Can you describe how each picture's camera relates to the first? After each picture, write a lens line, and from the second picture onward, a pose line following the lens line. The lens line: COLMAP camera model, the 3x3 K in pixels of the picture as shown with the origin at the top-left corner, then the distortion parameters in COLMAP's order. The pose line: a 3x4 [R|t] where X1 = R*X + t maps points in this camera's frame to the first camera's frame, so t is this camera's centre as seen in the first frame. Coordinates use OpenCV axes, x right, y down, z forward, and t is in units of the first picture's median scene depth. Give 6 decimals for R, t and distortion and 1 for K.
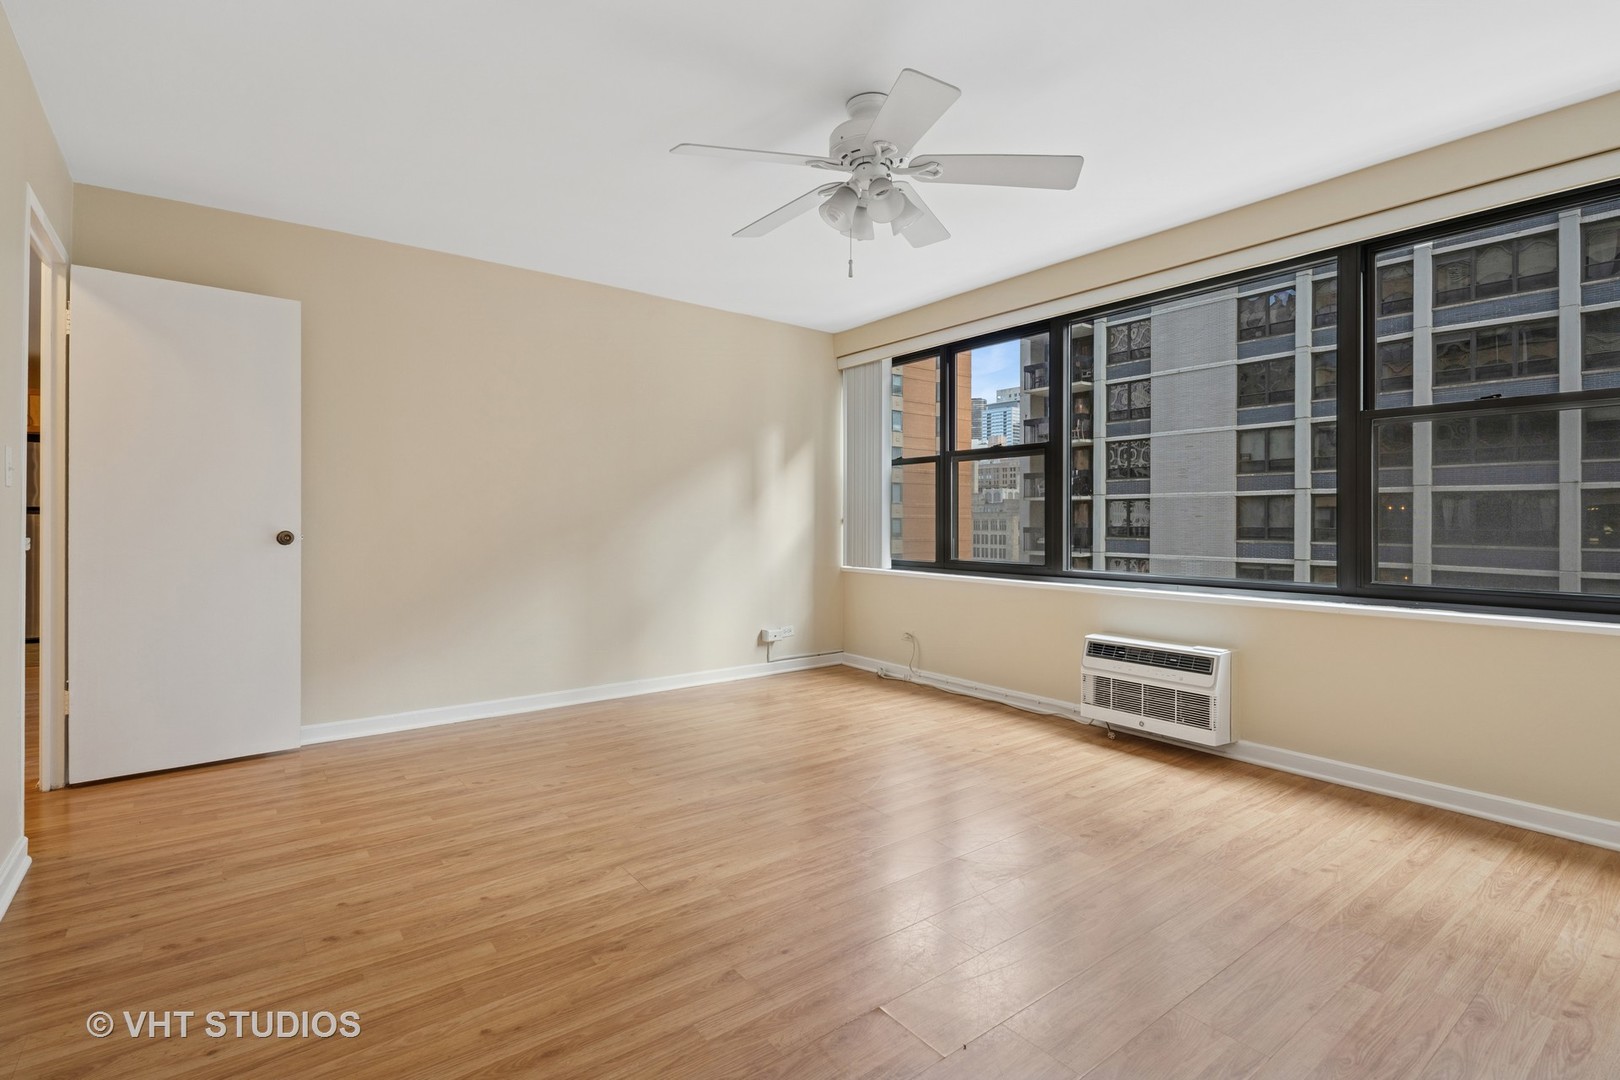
lens RADIAL K [[730.8, 0, 811.2], [0, 730.8, 516.7], [0, 0, 1]] dist [0.006183, -0.000420]
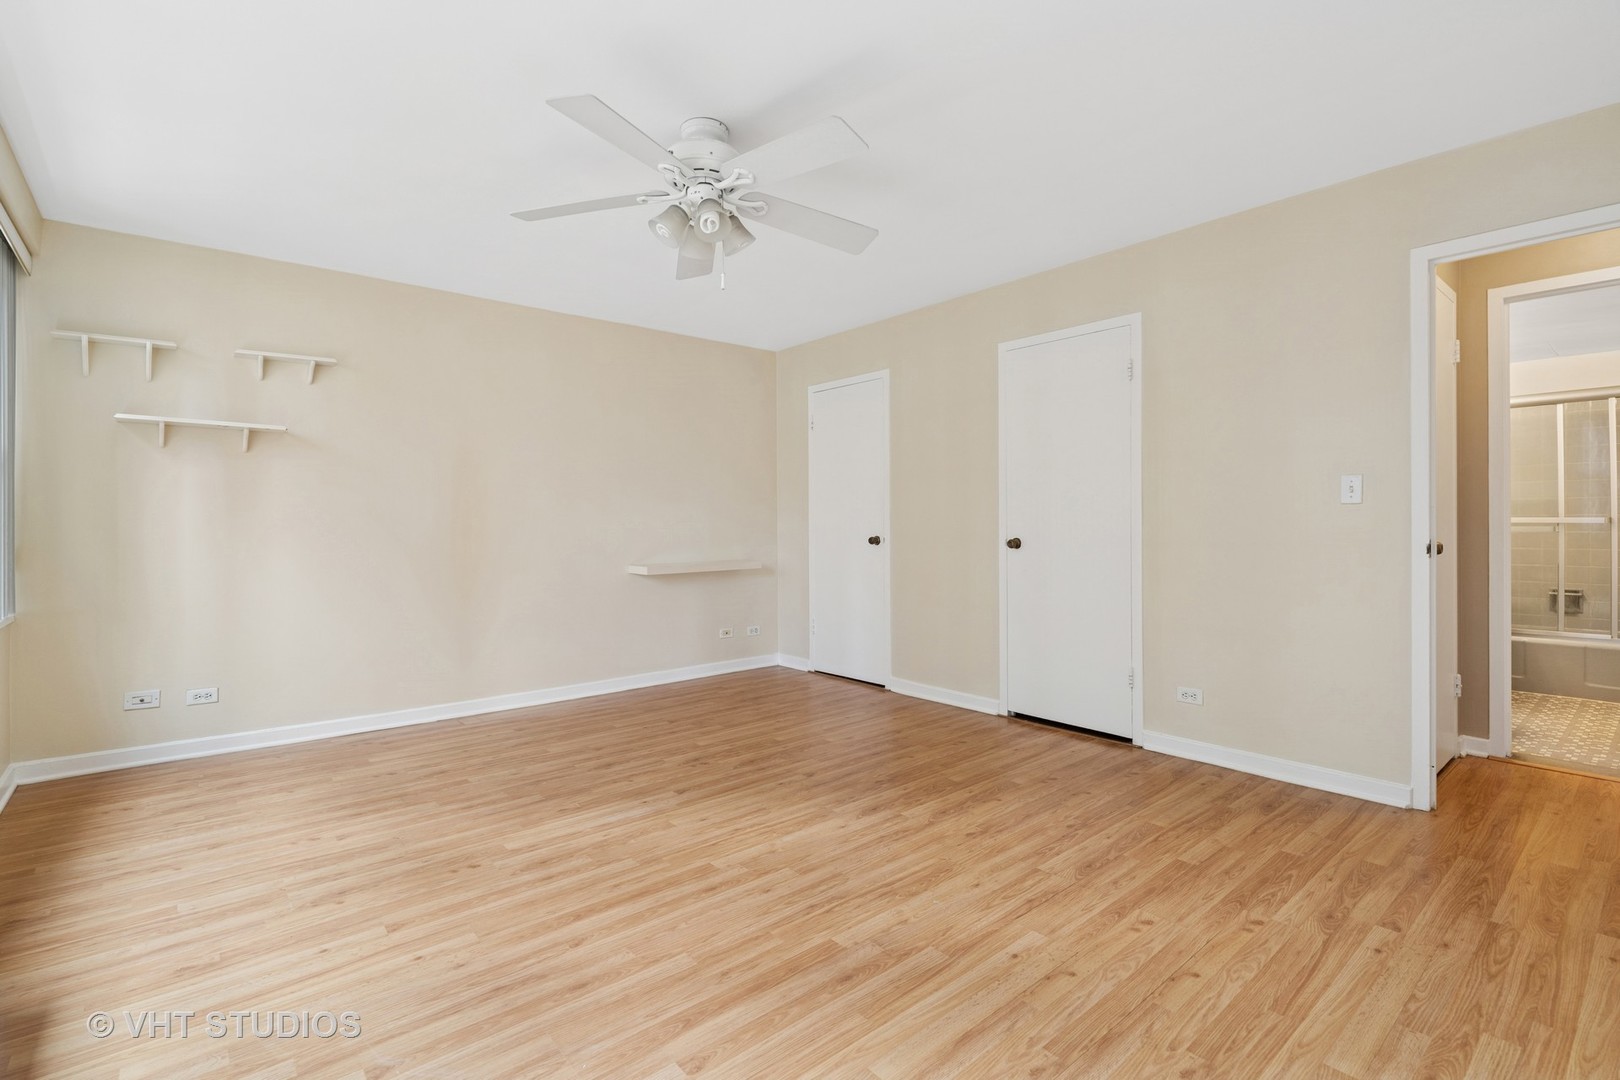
lens RADIAL K [[730.8, 0, 811.2], [0, 730.8, 516.7], [0, 0, 1]] dist [0.006183, -0.000420]
pose [[-0.998575, 0.003765, -0.053230, -0.013760], [0.004356, 0.999930, -0.010980, -0.005618], [0.053185, -0.011196, -0.998522, 2.059852]]
